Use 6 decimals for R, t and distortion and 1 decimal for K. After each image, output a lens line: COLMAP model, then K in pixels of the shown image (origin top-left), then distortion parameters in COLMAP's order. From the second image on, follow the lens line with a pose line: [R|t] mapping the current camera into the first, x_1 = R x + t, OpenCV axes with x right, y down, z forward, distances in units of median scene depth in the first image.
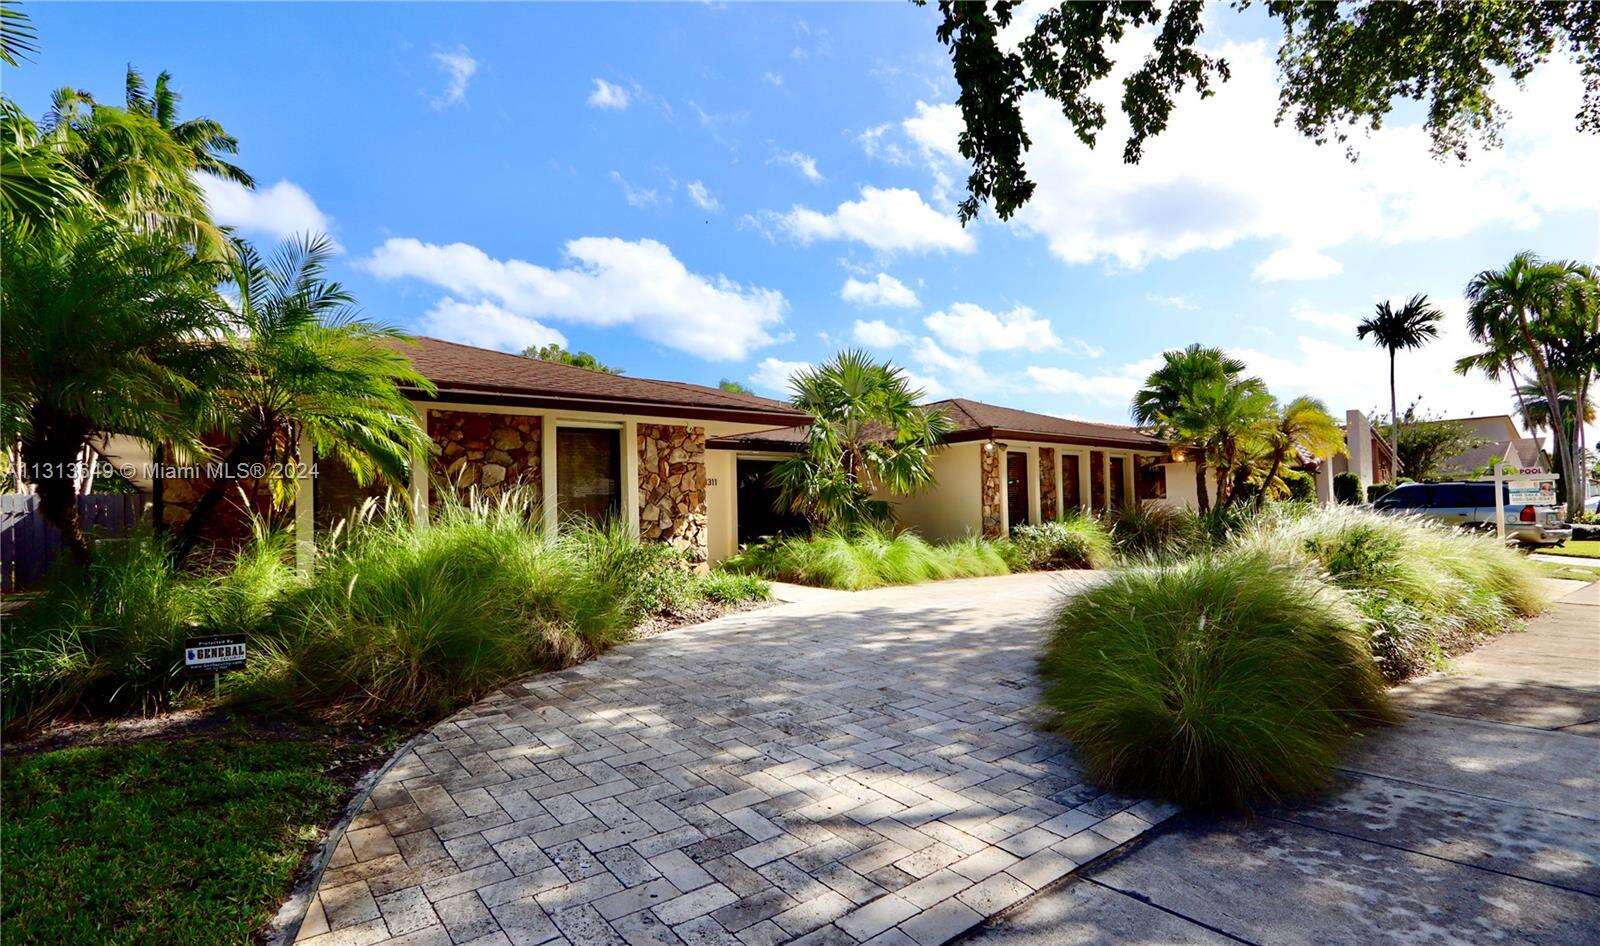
lens RADIAL K [[758.6, 0, 753.6], [0, 758.6, 442.0], [0, 0, 1]] dist [-0.010837, 0.001472]
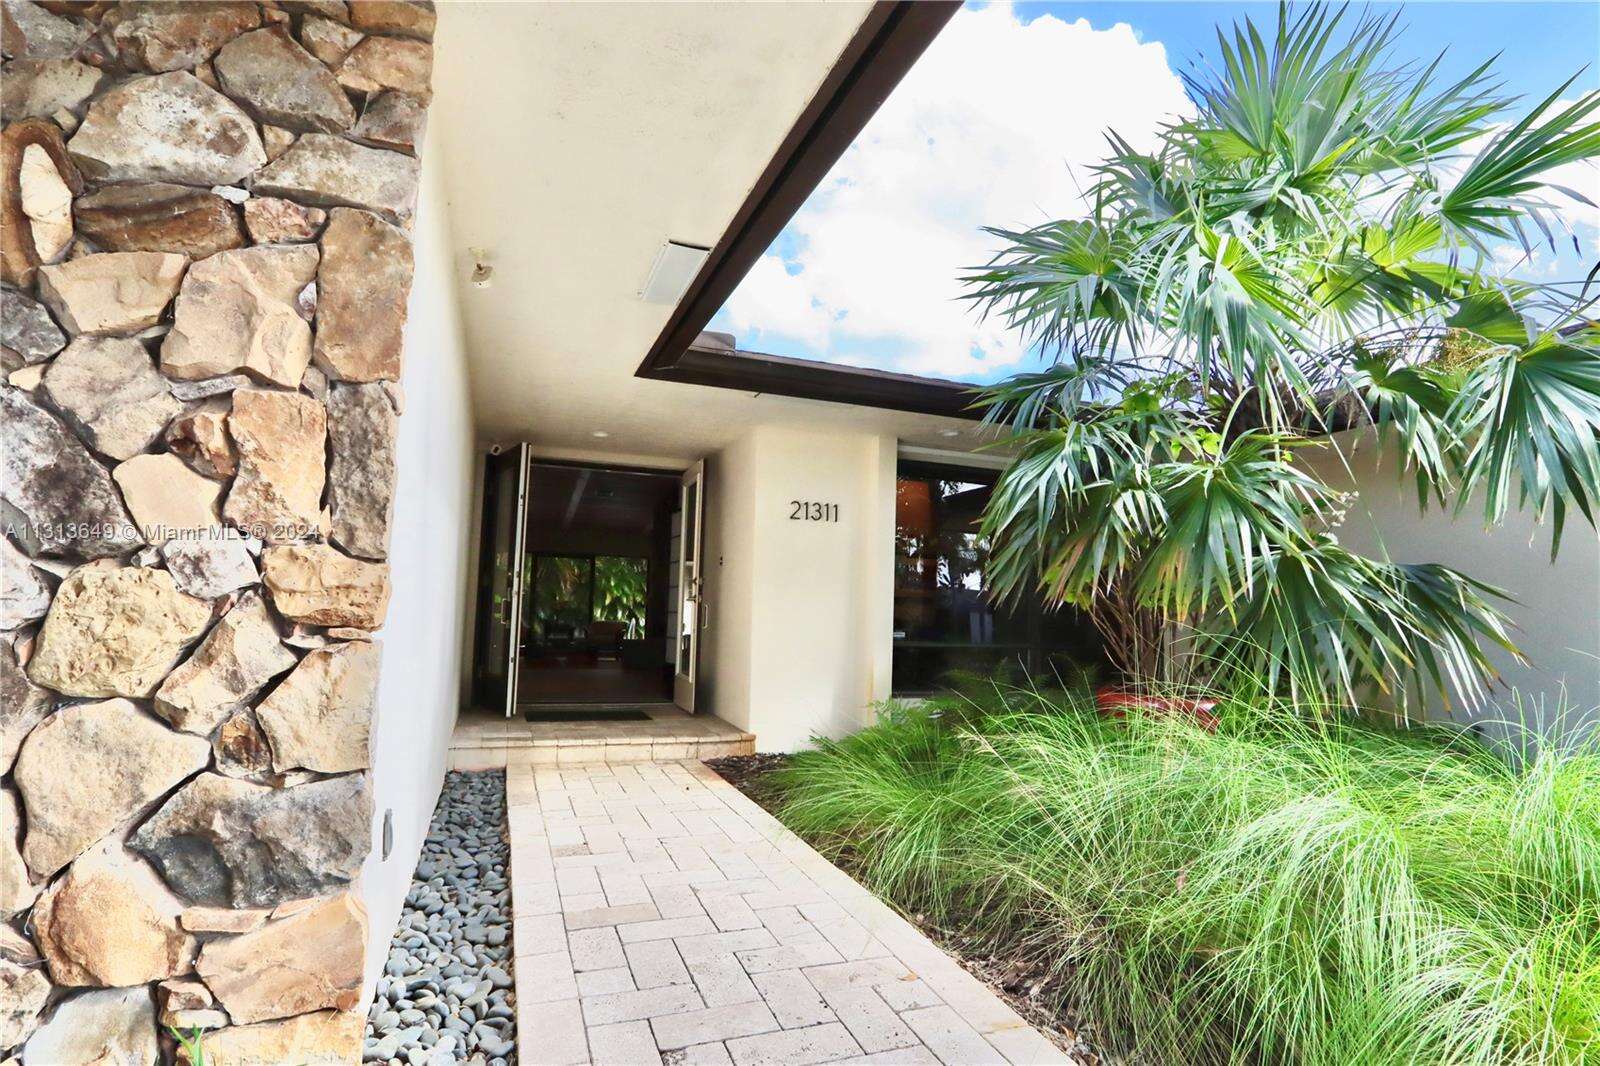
lens RADIAL K [[777.1, 0, 797.4], [0, 777.1, 524.5], [0, 0, 1]] dist [-0.002786, -0.000676]
pose [[0.959219, 0.013320, -0.282349, 0.128113], [-0.016055, 0.999844, -0.007375, 0.214252], [0.282207, 0.011608, 0.959283, 2.095283]]
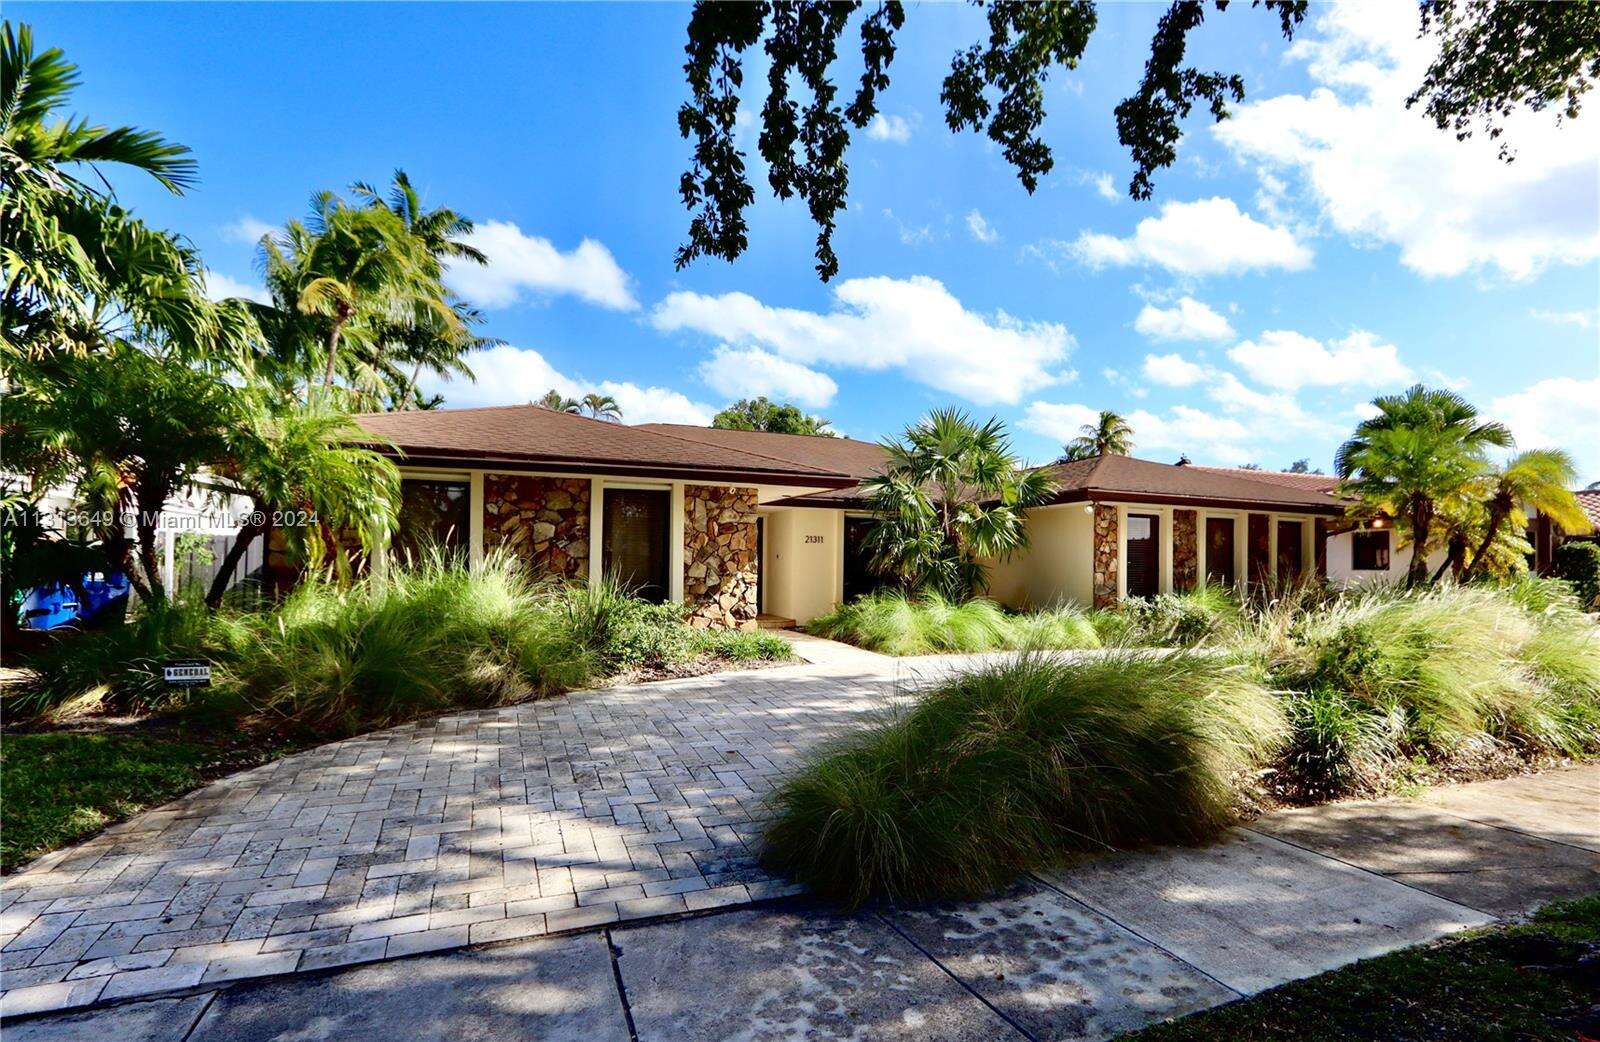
lens RADIAL K [[778.1, 0, 804.4], [0, 778.1, 515.0], [0, 0, 1]] dist [-0.010979, -0.000033]
pose [[0.964072, 0.015280, -0.265201, 0.663513], [-0.006894, 0.999447, 0.032524, -0.043217], [0.265551, -0.029527, 0.963644, 0.004755]]
